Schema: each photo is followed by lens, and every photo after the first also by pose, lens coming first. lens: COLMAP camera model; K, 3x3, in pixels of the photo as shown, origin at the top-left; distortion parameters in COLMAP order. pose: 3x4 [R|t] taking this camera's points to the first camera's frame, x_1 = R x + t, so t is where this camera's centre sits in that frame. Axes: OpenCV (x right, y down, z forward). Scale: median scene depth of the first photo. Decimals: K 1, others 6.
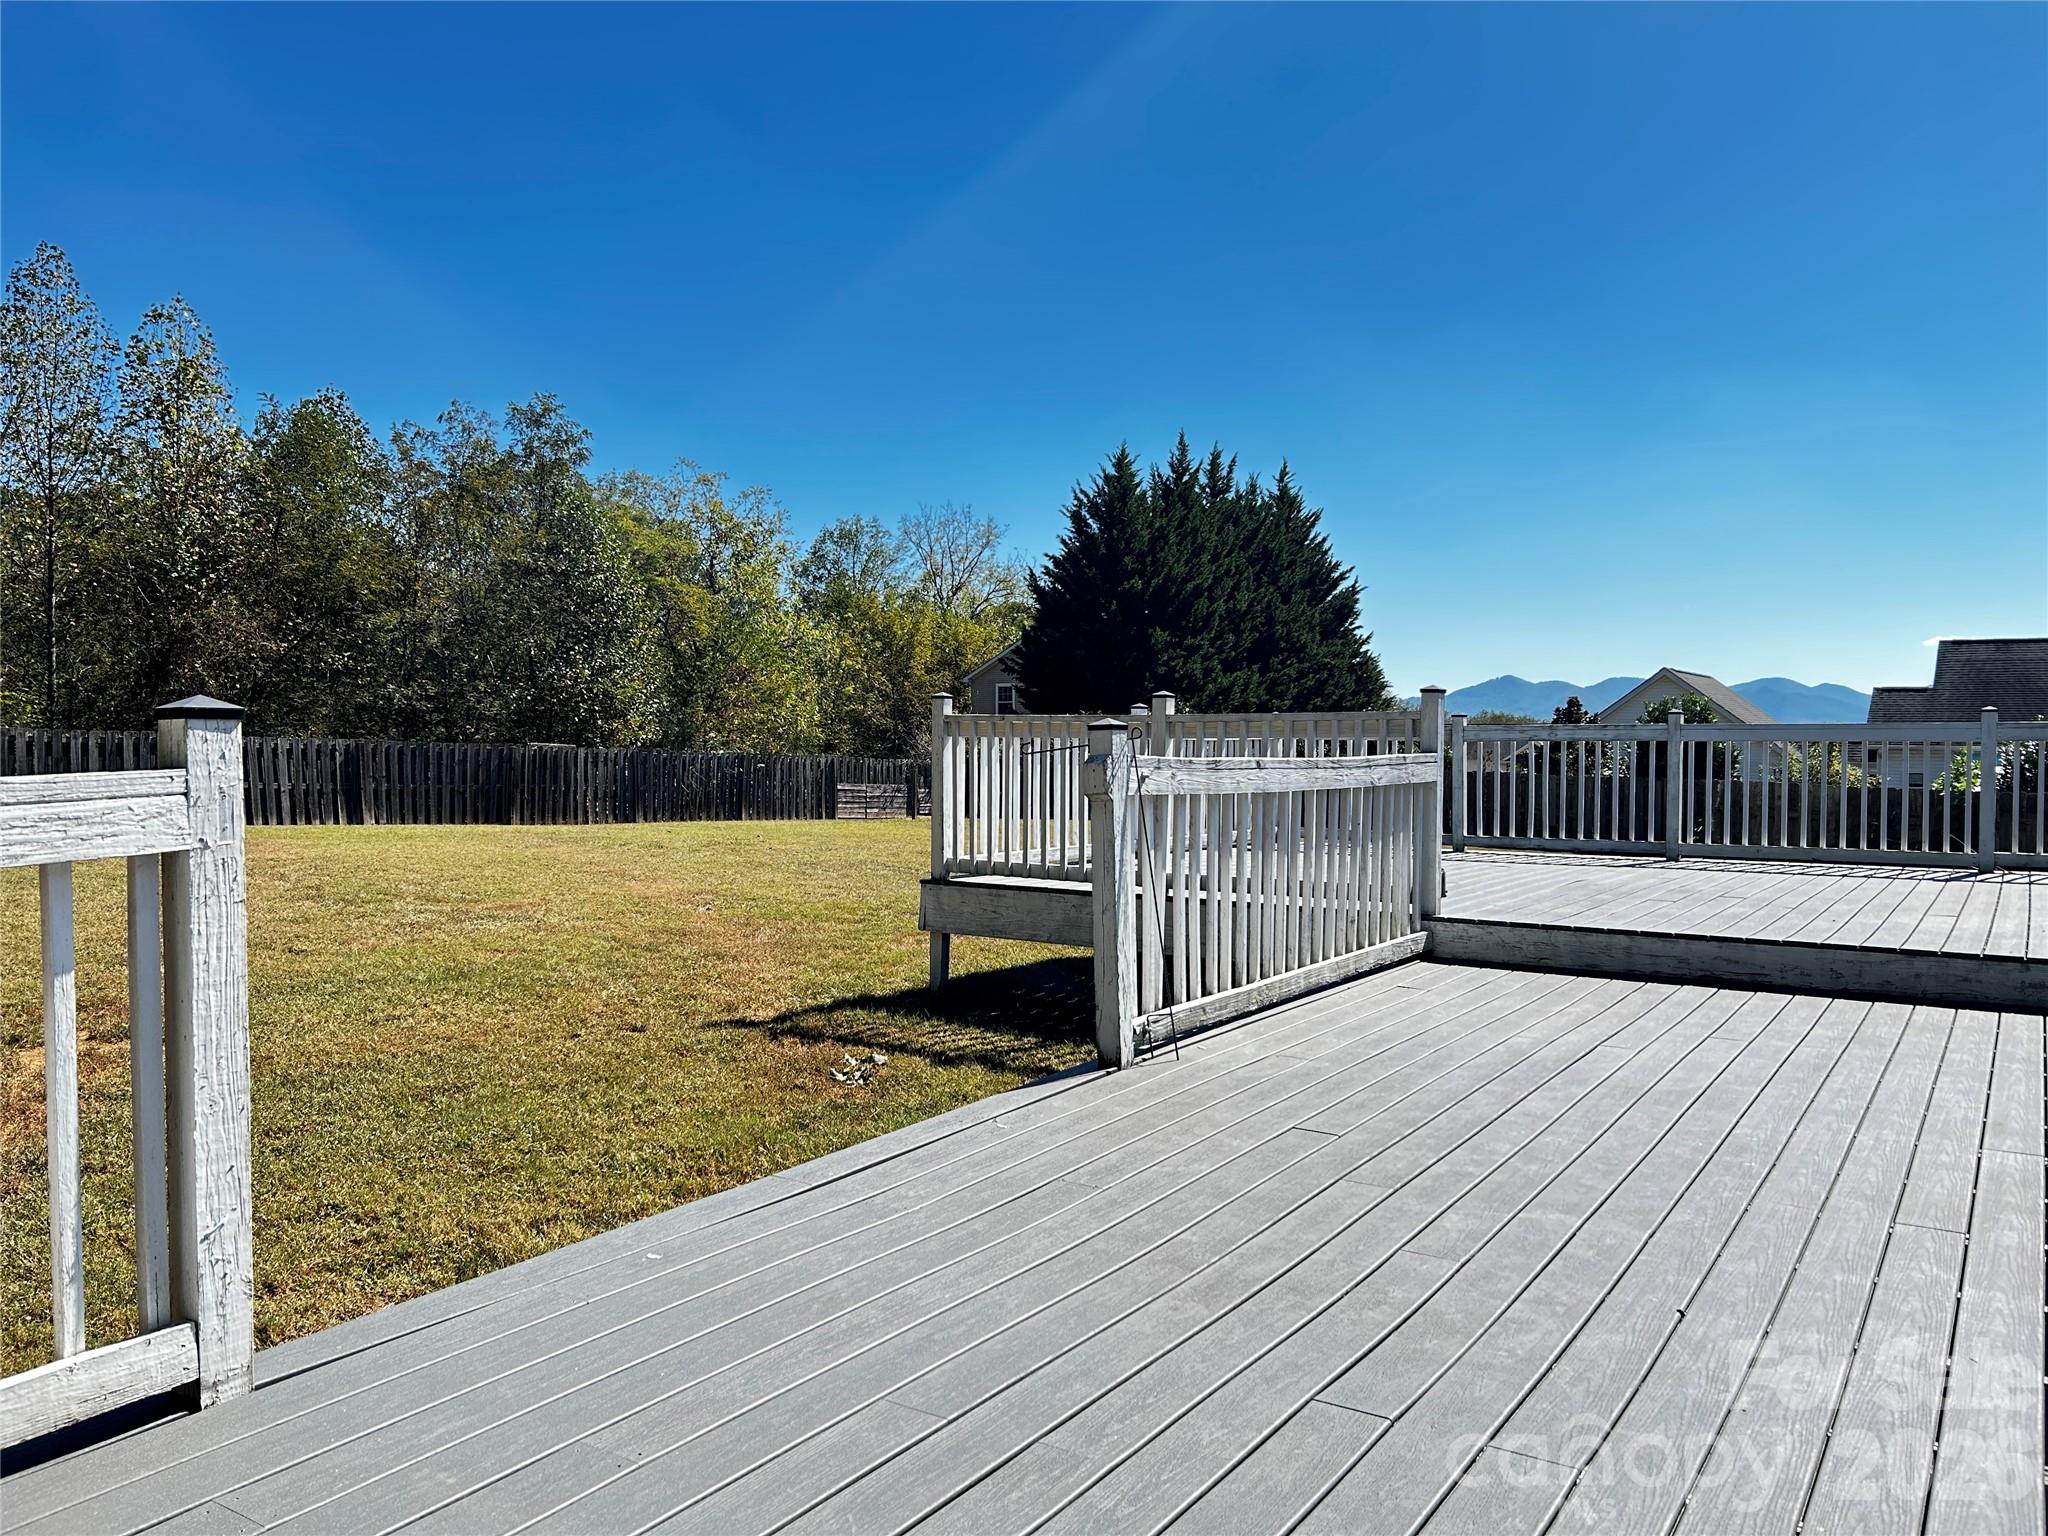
lens RADIAL K [[1544.2, 0, 1016.9], [0, 1544.2, 771.1], [0, 0, 1]] dist [0.052273, -0.059759]
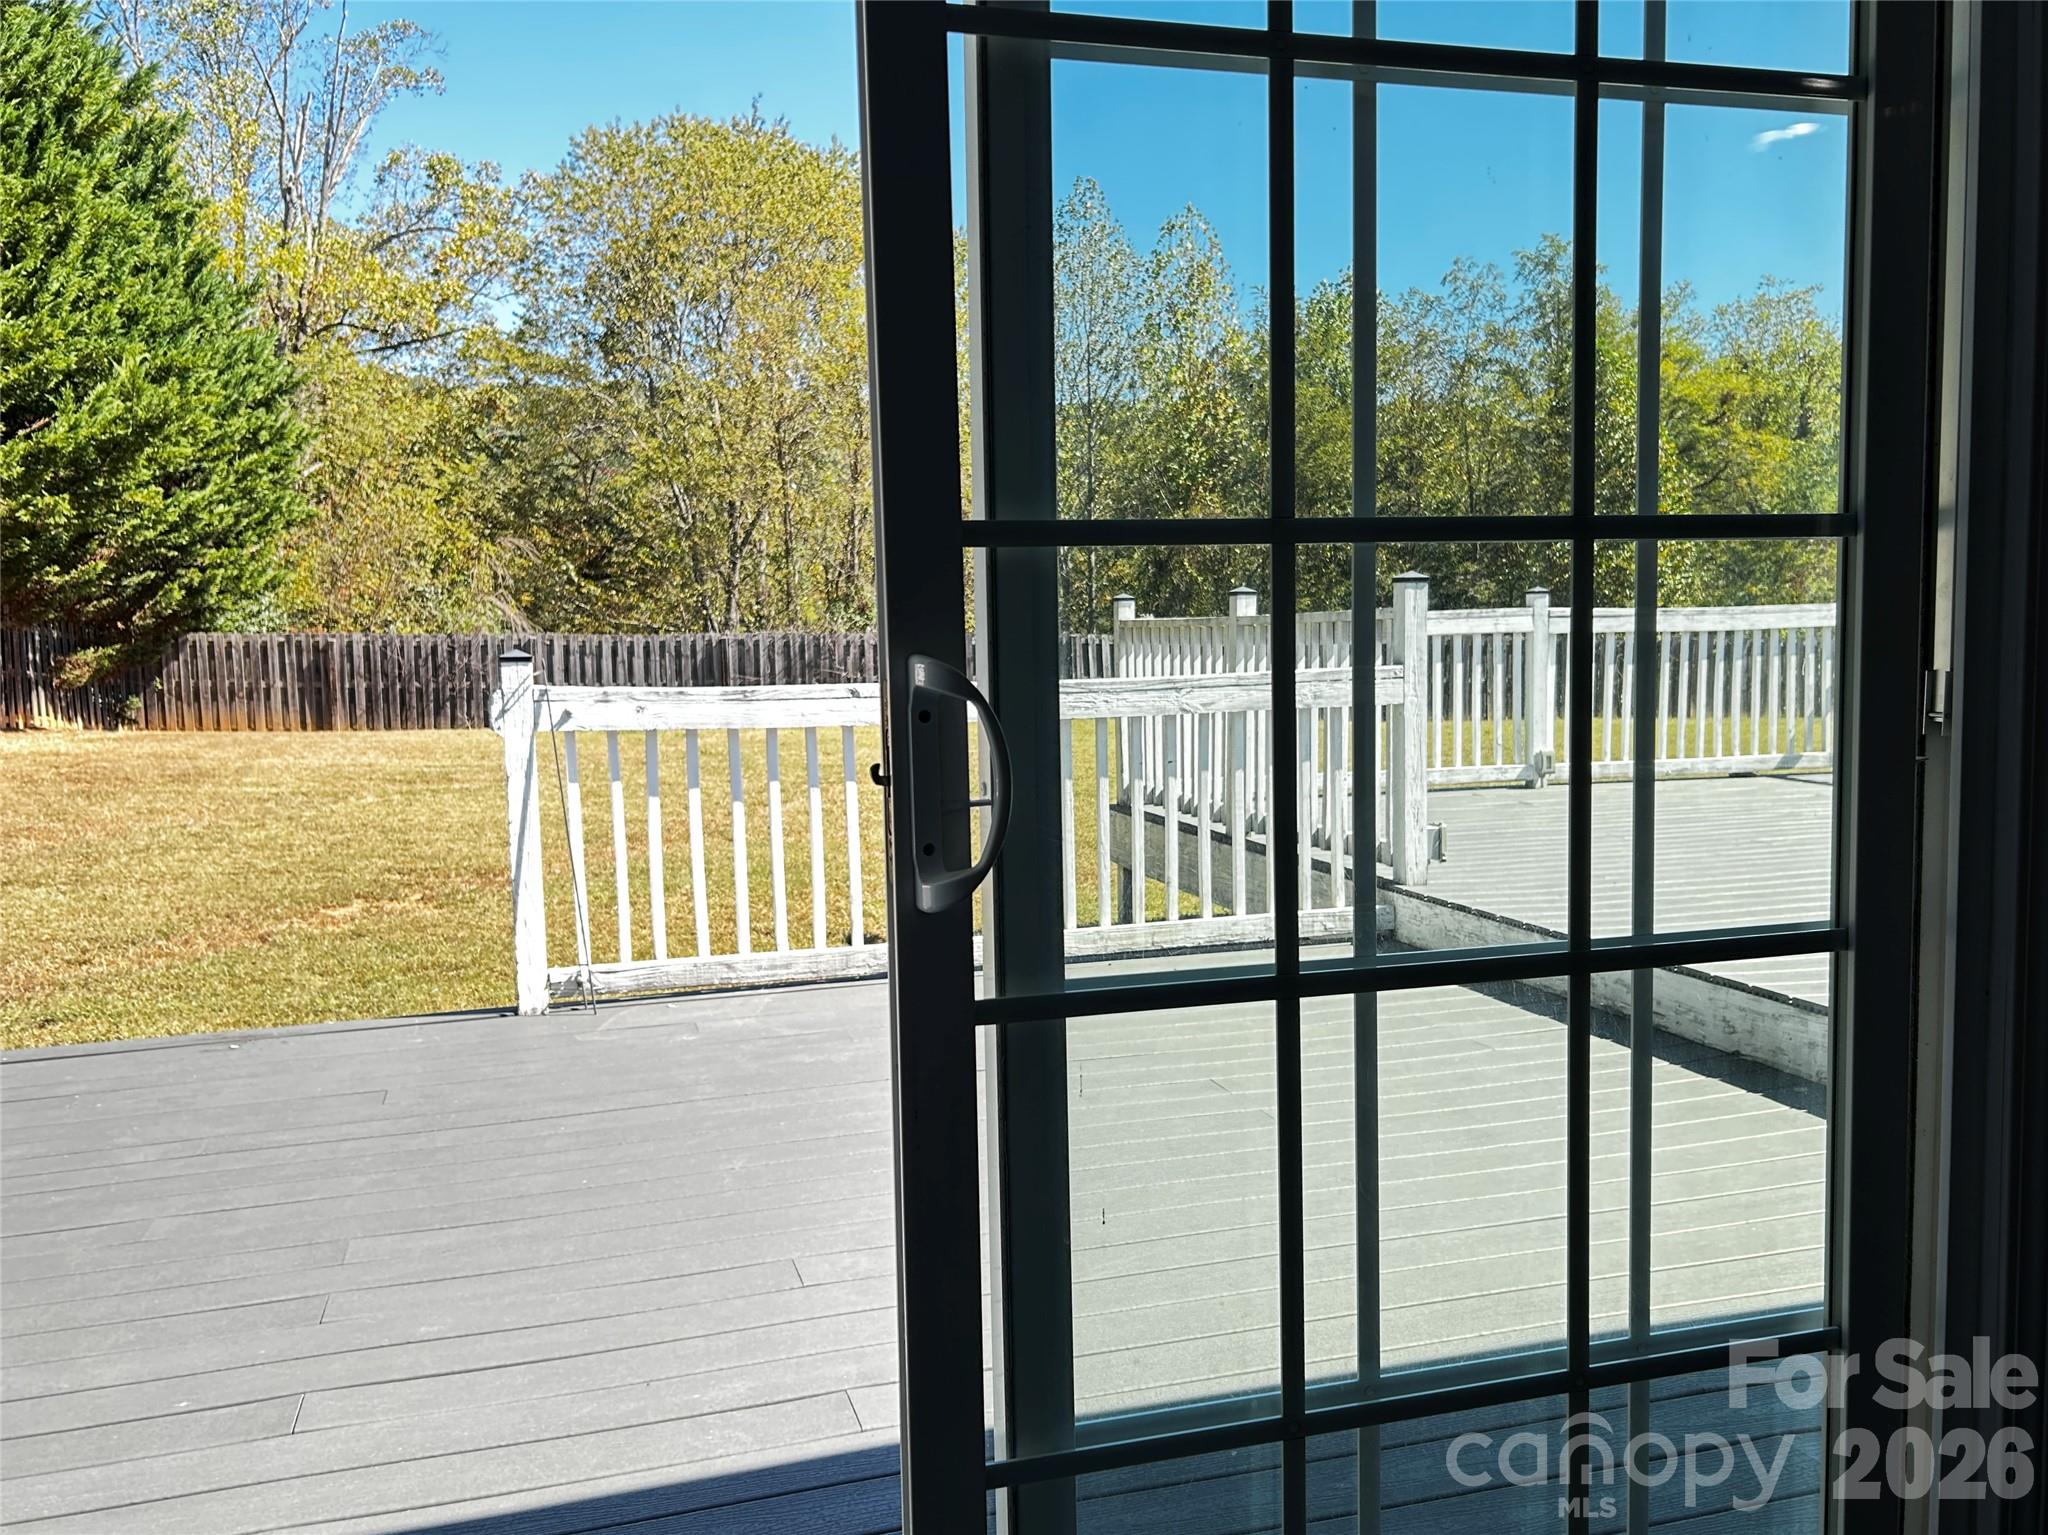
lens RADIAL K [[1683.0, 0, 1006.5], [0, 1683.0, 783.6], [0, 0, 1]] dist [0.032318, -0.030493]
pose [[0.757078, 0.037492, -0.652248, 0.100304], [0.012983, 0.997292, 0.072395, -0.002393], [0.653196, -0.063277, 0.754540, 0.042727]]
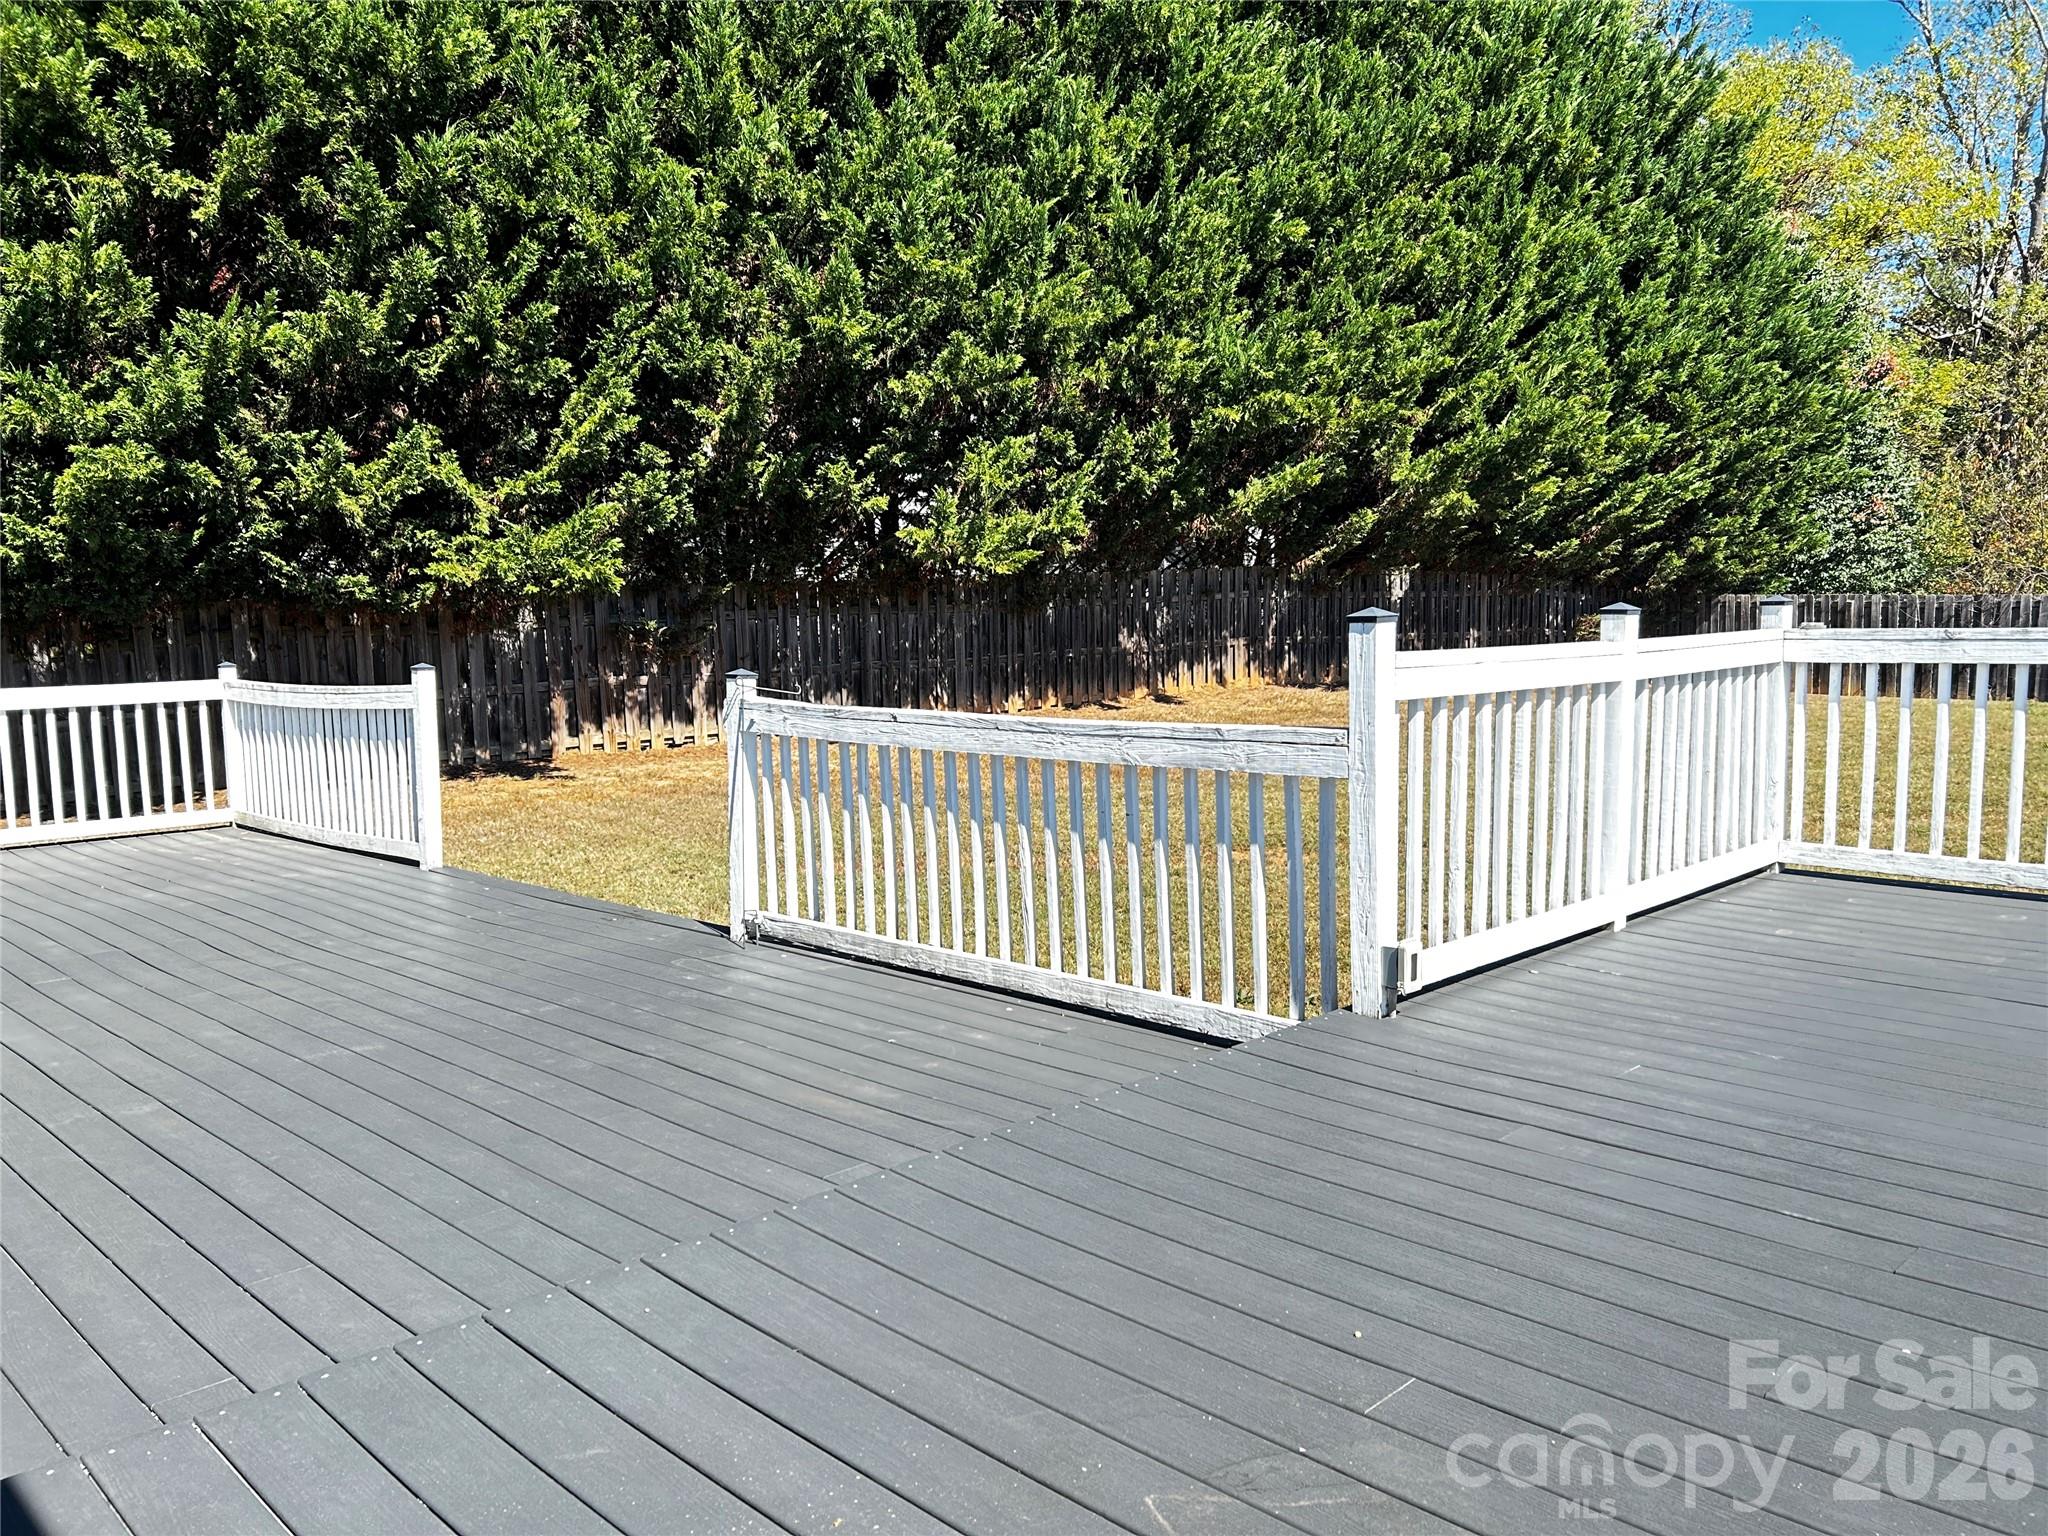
lens RADIAL K [[1544.2, 0, 1026.7], [0, 1544.2, 774.9], [0, 0, 1]] dist [0.052273, -0.059759]
pose [[-0.205216, 0.101679, -0.973421, 0.130513], [-0.000738, 0.994572, 0.104044, -0.008203], [0.978716, 0.022070, -0.204027, 0.154271]]
